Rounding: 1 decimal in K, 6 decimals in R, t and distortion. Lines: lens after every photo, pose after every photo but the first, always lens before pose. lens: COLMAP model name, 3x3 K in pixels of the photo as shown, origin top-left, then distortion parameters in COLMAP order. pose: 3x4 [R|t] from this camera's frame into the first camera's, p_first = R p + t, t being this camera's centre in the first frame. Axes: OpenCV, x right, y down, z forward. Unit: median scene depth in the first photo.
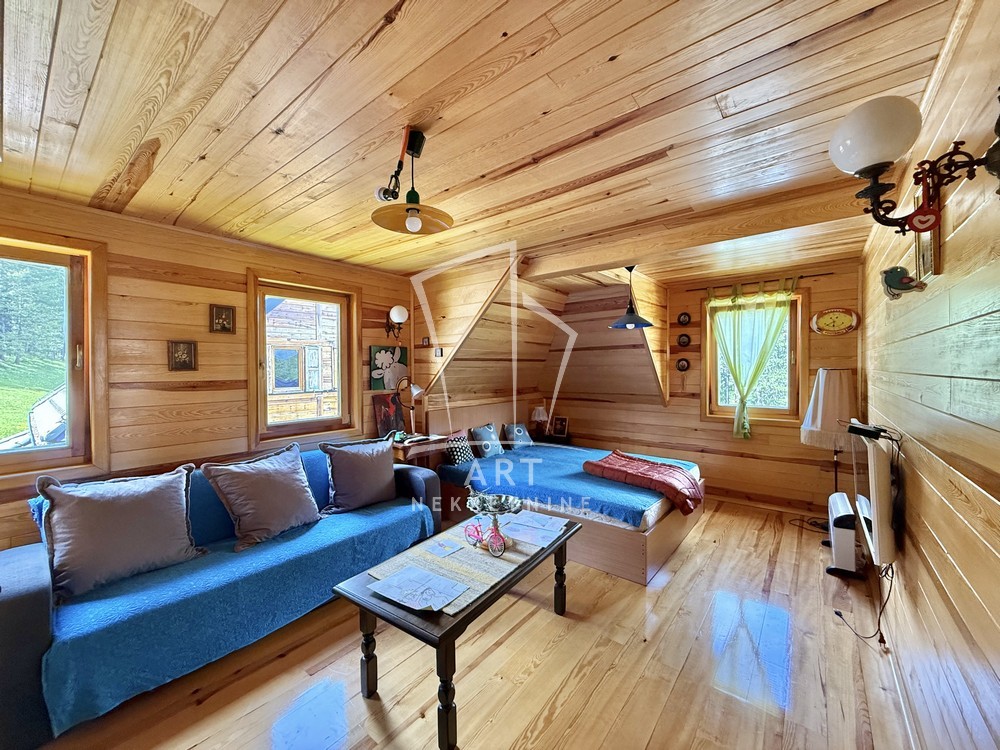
lens RADIAL K [[397.7, 0, 494.7], [0, 397.7, 372.9], [0, 0, 1]] dist [0.001116, -0.000075]
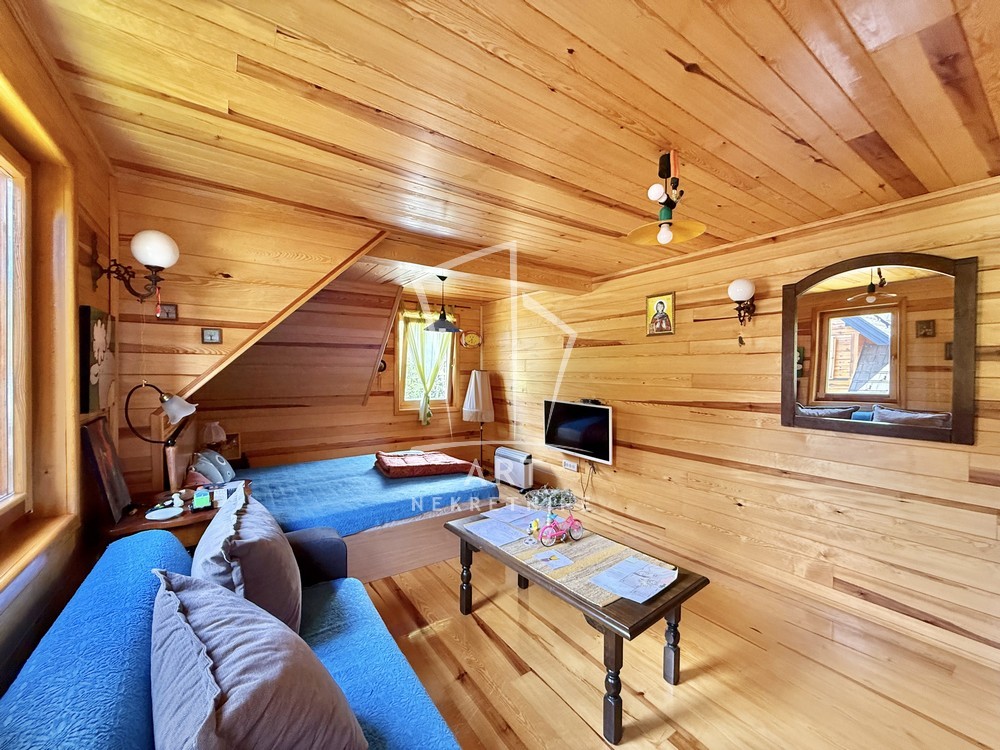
lens RADIAL K [[397.7, 0, 494.7], [0, 397.7, 372.9], [0, 0, 1]] dist [0.001116, -0.000075]
pose [[0.285204, 0.001010, 0.958466, -0.532455], [0.001634, 0.999997, -0.001540, 0.001984], [-0.958465, 0.002006, 0.285201, 0.434239]]
